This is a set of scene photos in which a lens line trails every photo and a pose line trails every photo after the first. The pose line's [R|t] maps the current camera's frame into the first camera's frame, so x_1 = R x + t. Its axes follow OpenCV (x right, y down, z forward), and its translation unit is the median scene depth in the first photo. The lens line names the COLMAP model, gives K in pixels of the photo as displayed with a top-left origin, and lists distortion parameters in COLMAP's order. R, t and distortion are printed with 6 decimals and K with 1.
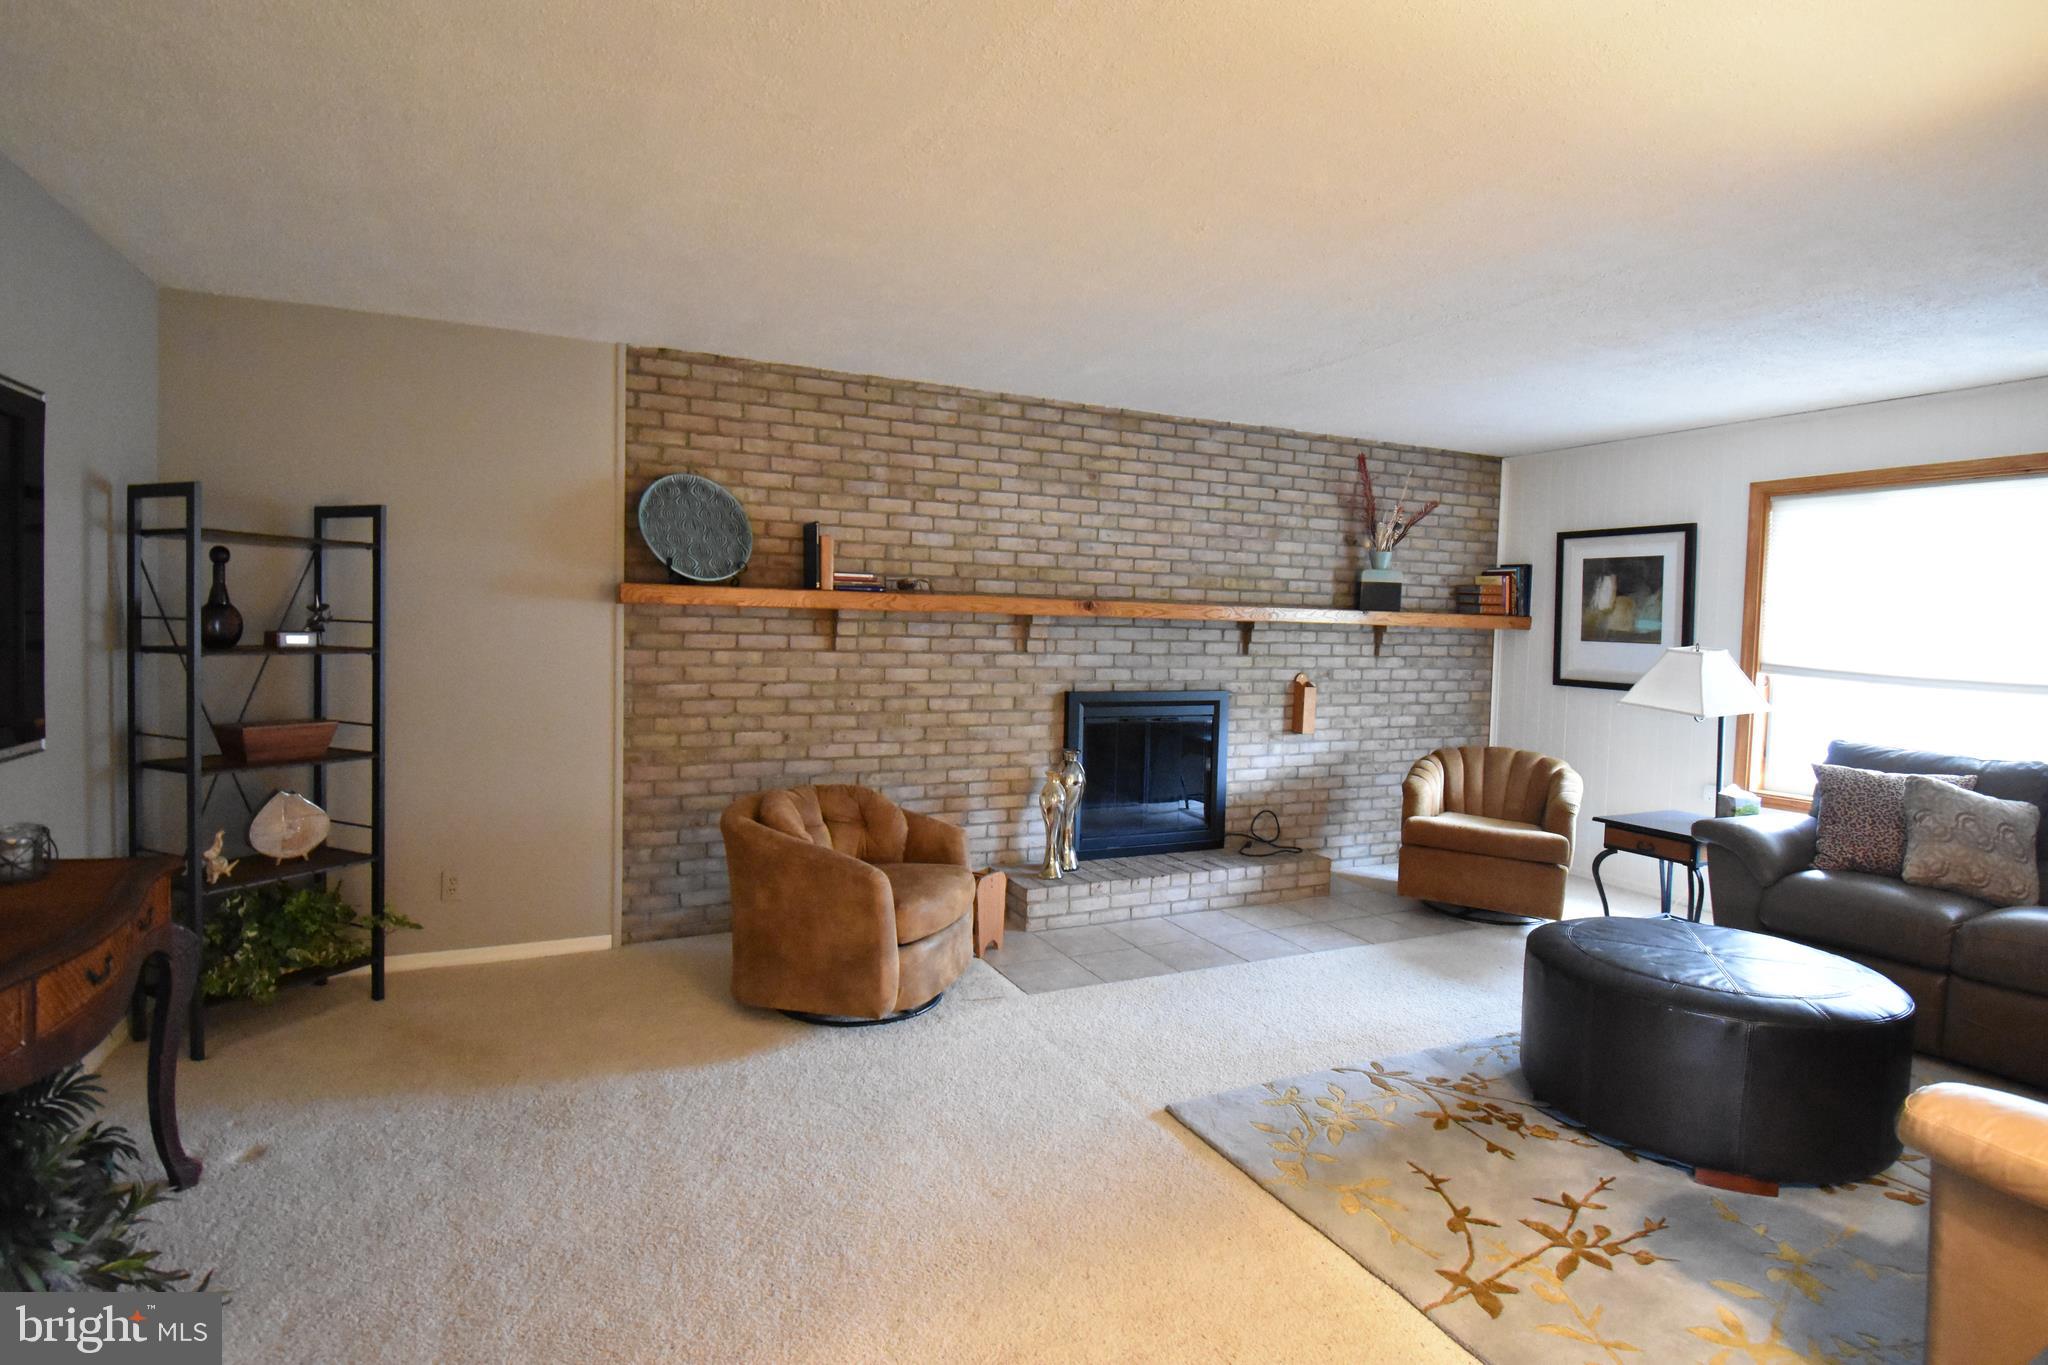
lens RADIAL K [[1008.4, 0, 1071.3], [0, 1008.4, 659.5], [0, 0, 1]] dist [-0.004152, -0.002037]
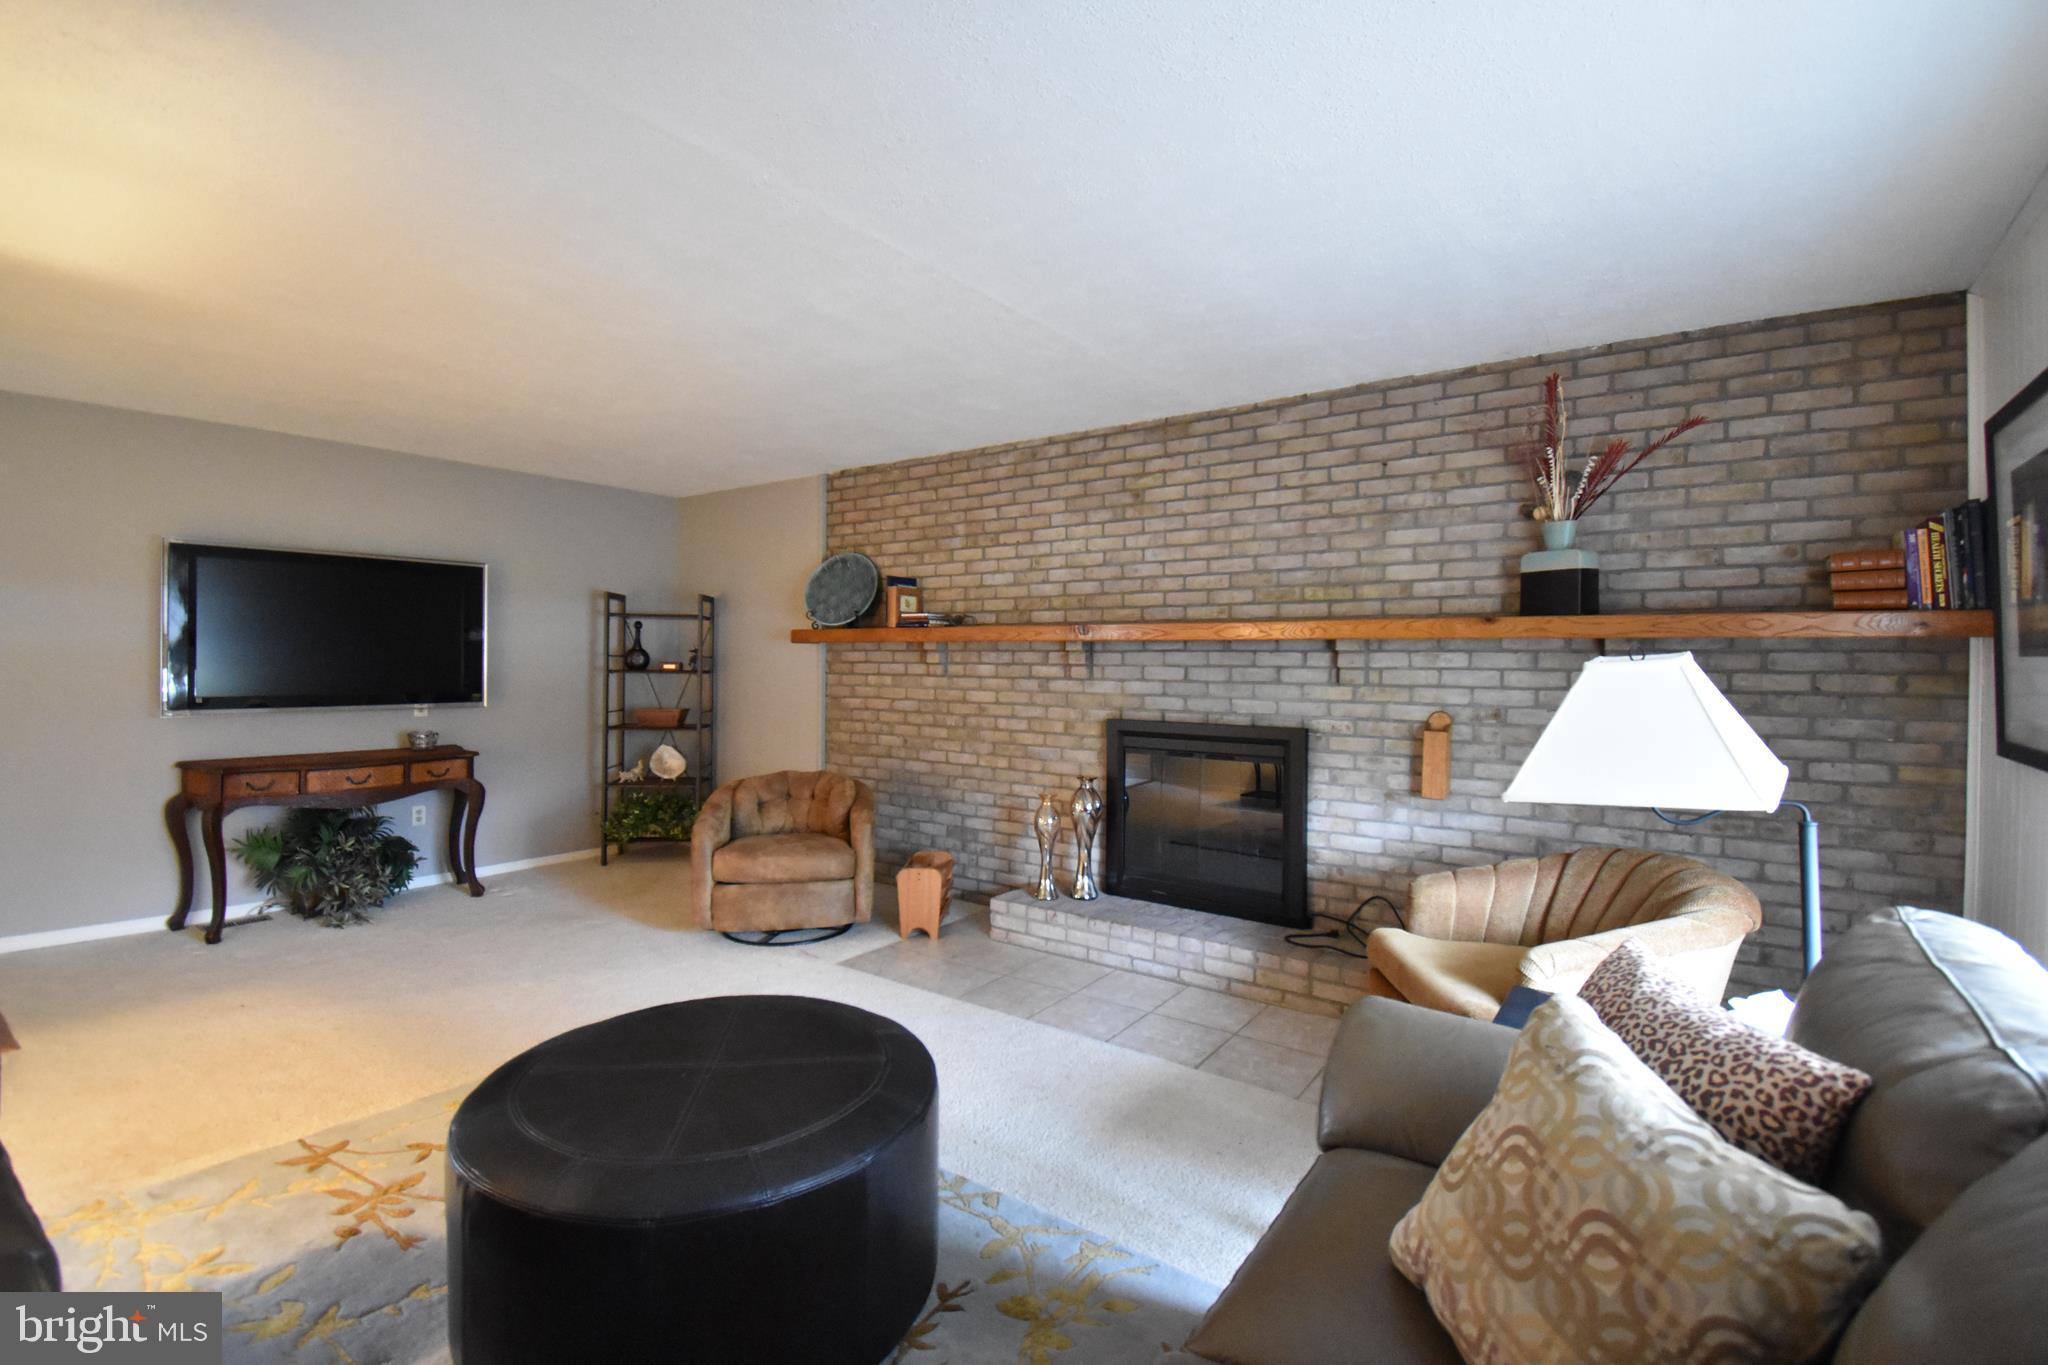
lens RADIAL K [[934.6, 0, 1037.1], [0, 934.6, 663.3], [0, 0, 1]] dist [-0.000021, -0.017261]
pose [[0.469509, -0.019169, -0.882719, 0.802237], [-0.028410, 0.998919, -0.036803, 0.014150], [0.882470, 0.042358, 0.468457, 0.533139]]
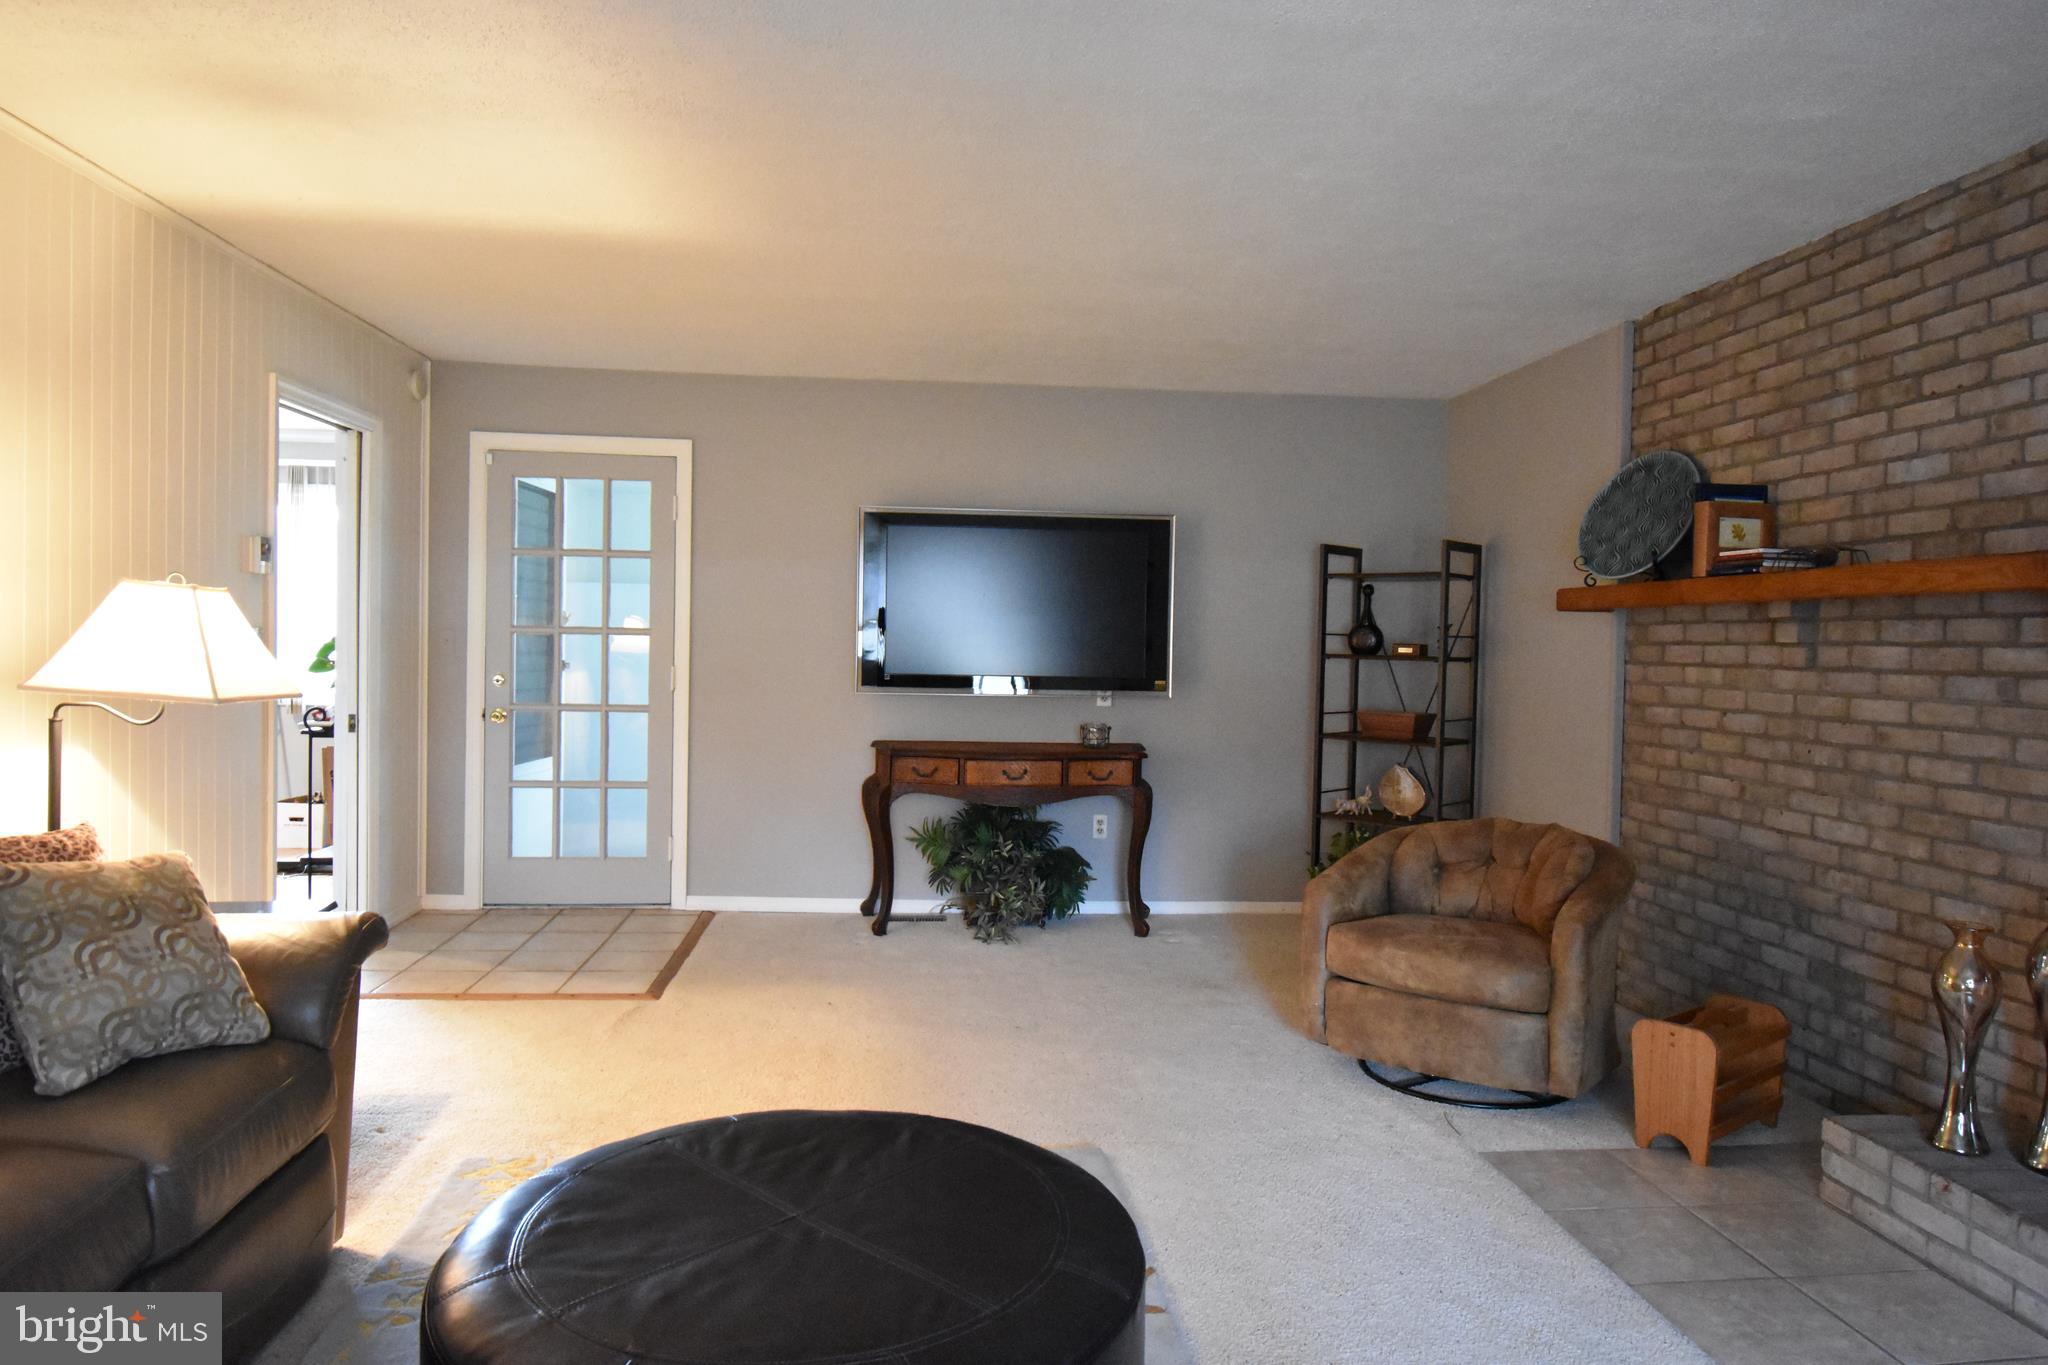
lens RADIAL K [[1305.2, 0, 1007.1], [0, 1305.2, 672.8], [0, 0, 1]] dist [-0.004232, -0.020189]
pose [[-0.369219, -0.012758, -0.929255, 0.694909], [-0.063905, 0.997887, 0.011691, 0.016159], [0.927143, 0.063701, -0.369254, 0.787290]]
